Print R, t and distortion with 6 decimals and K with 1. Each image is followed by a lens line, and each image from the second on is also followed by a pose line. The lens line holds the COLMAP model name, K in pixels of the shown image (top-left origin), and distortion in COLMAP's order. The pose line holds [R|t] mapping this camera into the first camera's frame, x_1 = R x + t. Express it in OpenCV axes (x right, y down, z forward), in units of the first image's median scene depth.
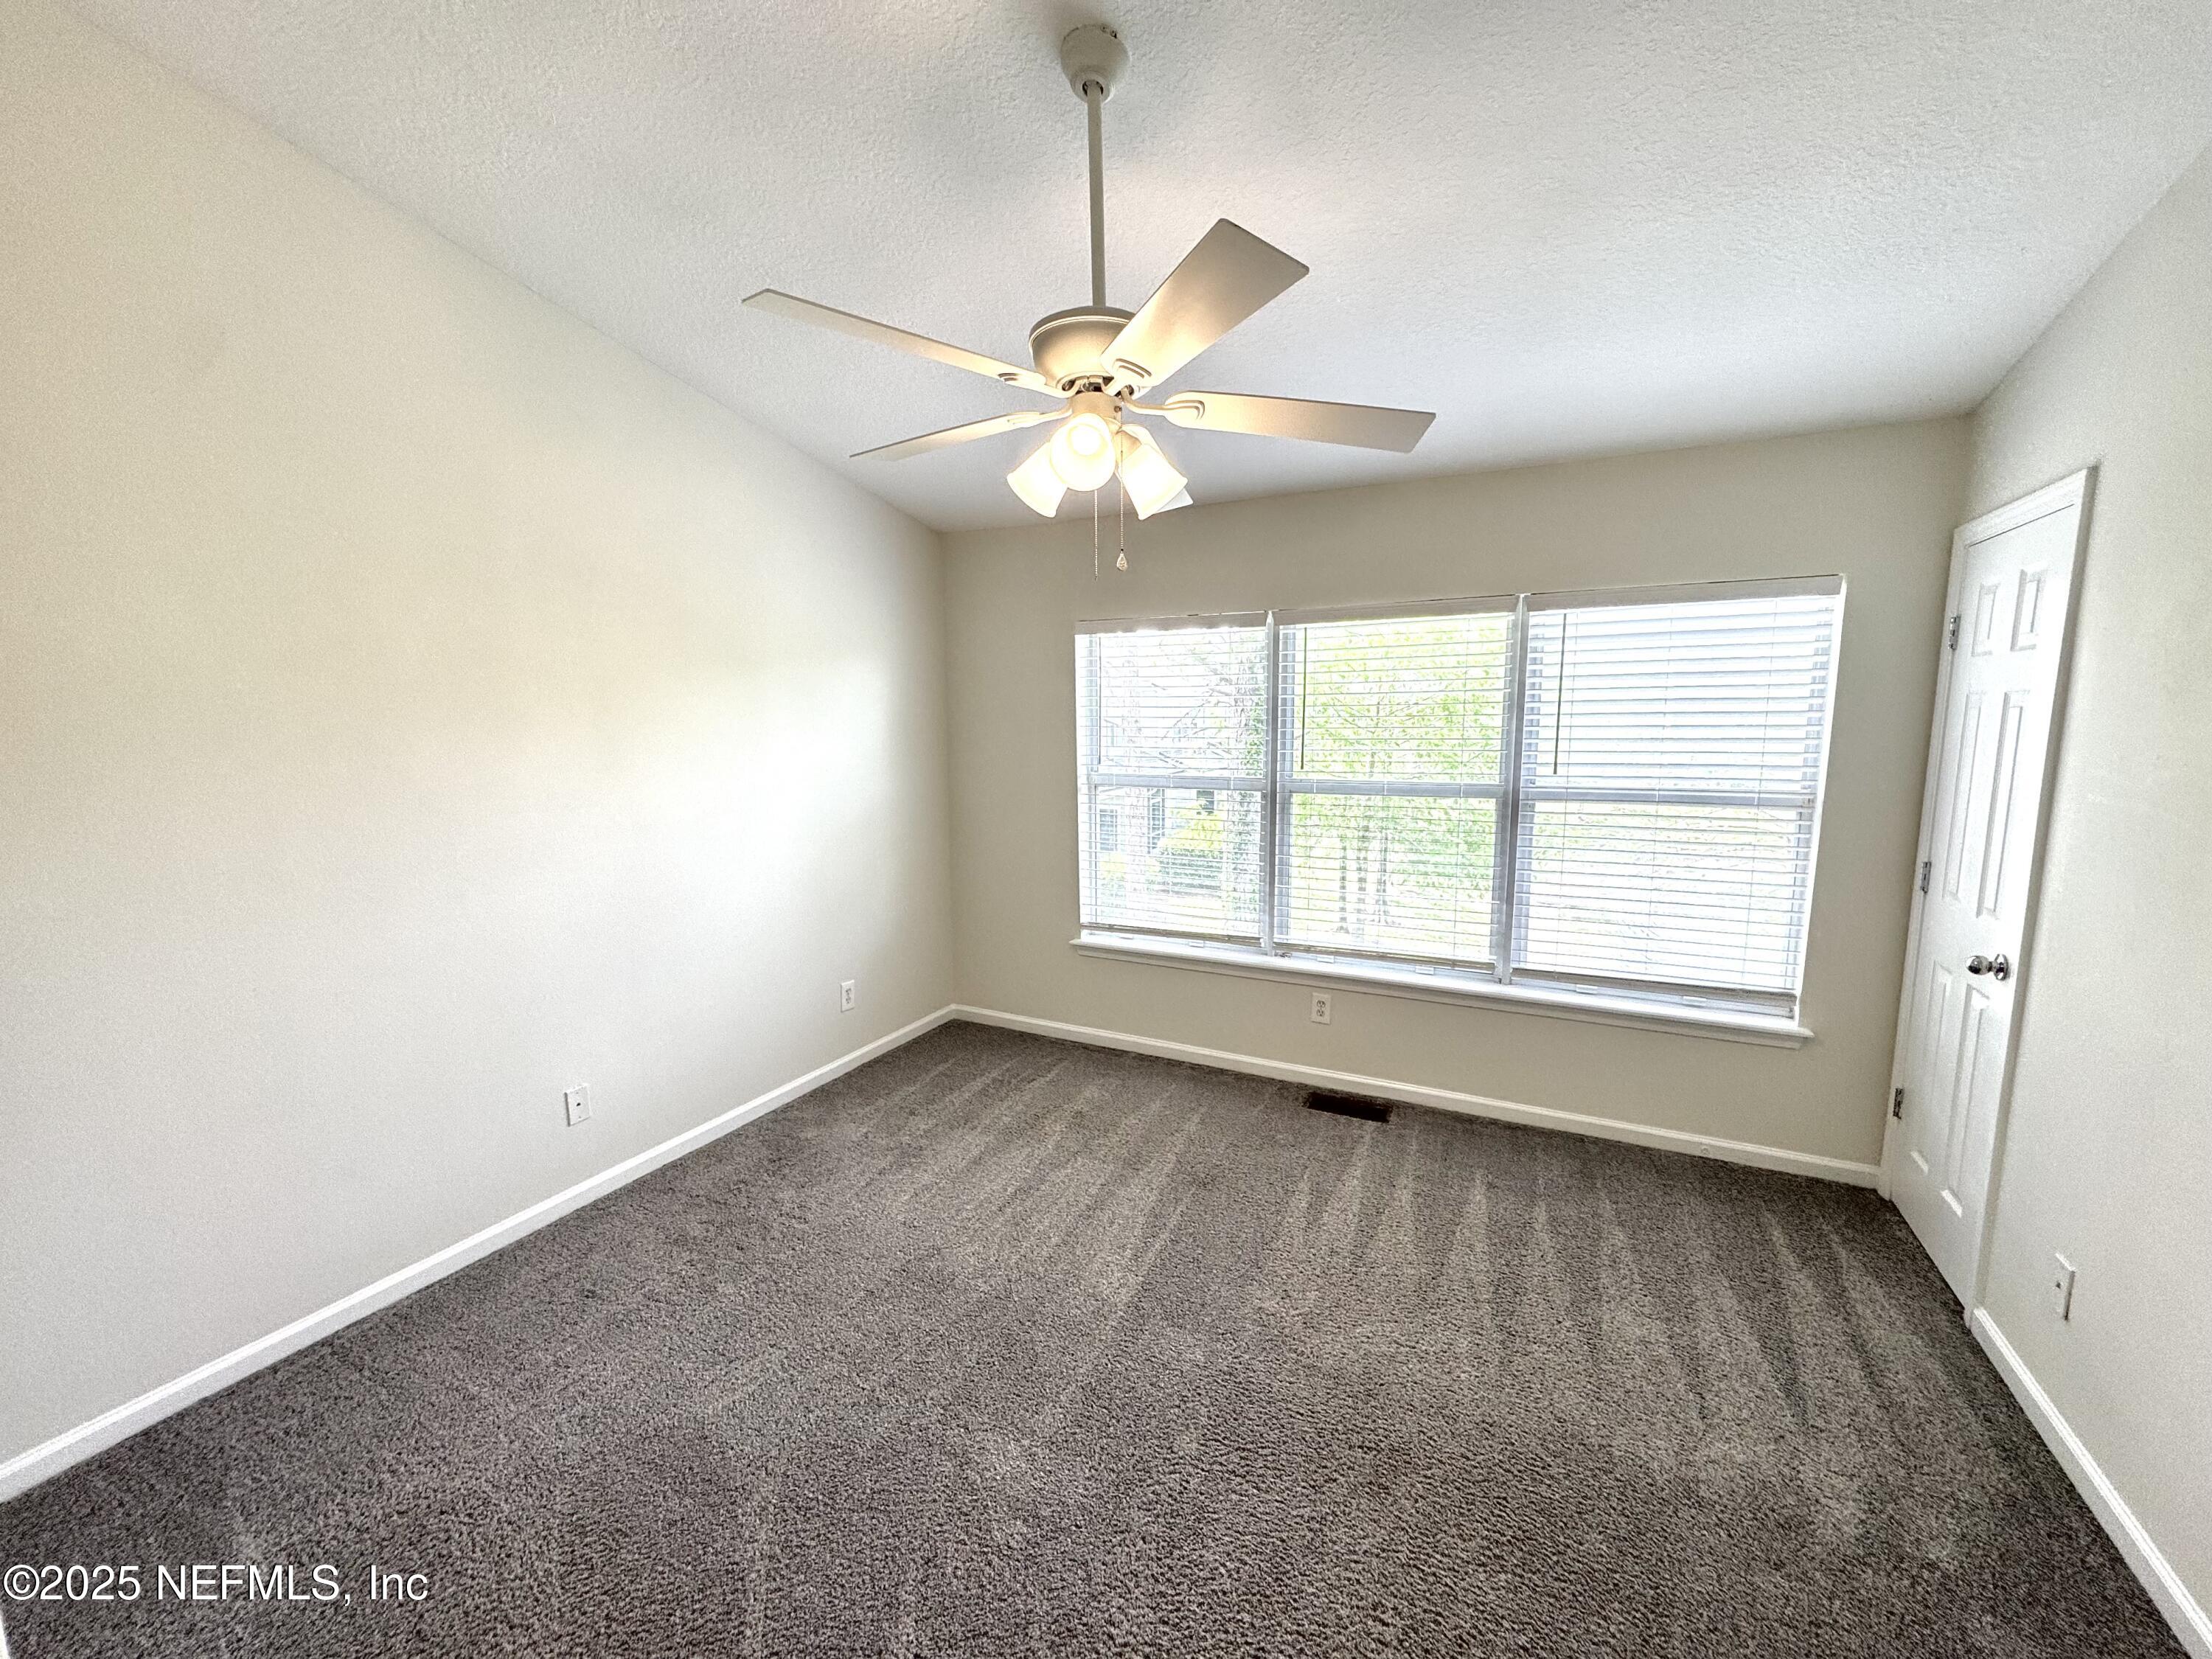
lens RADIAL K [[878.9, 0, 1107.6], [0, 878.9, 829.5], [0, 0, 1]] dist [-0.000936, 0.000175]
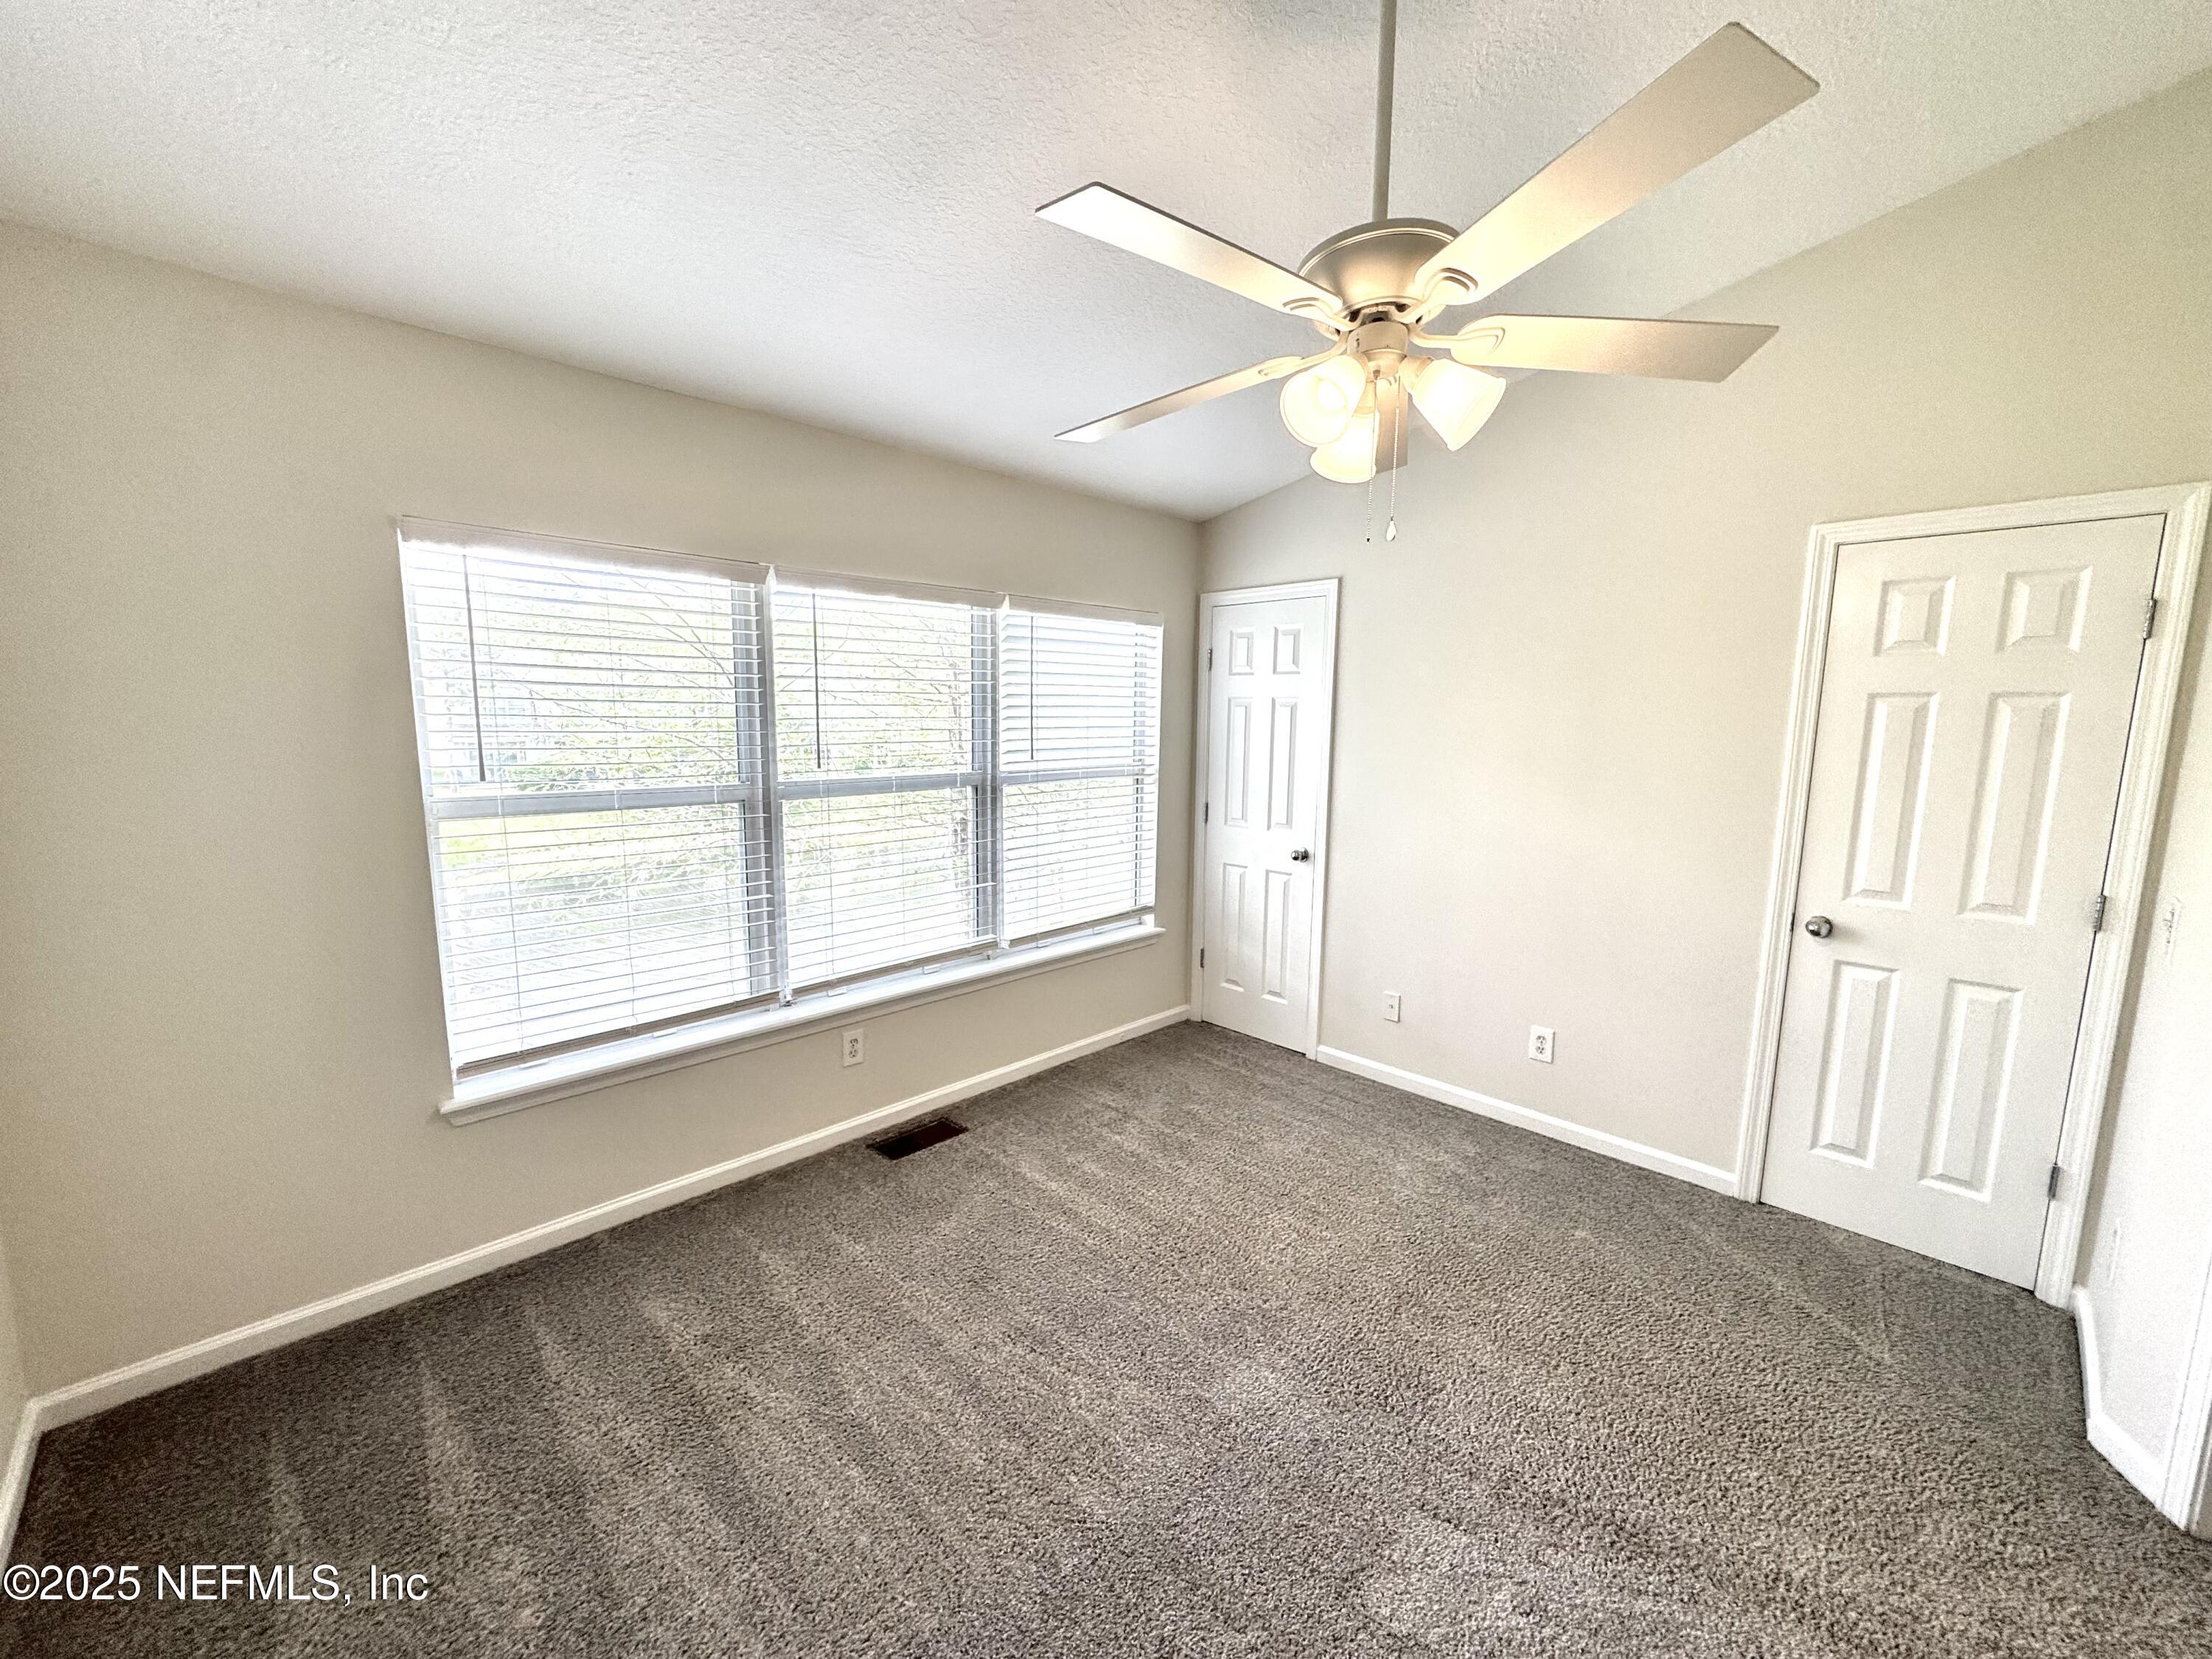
lens RADIAL K [[873.5, 0, 1105.0], [0, 873.5, 843.0], [0, 0, 1]] dist [0.000552, 0.000089]
pose [[0.315399, -0.124799, 0.940717, -0.499443], [0.110707, 0.989385, 0.094138, -0.049926], [-0.942479, 0.074453, 0.325867, 0.532554]]
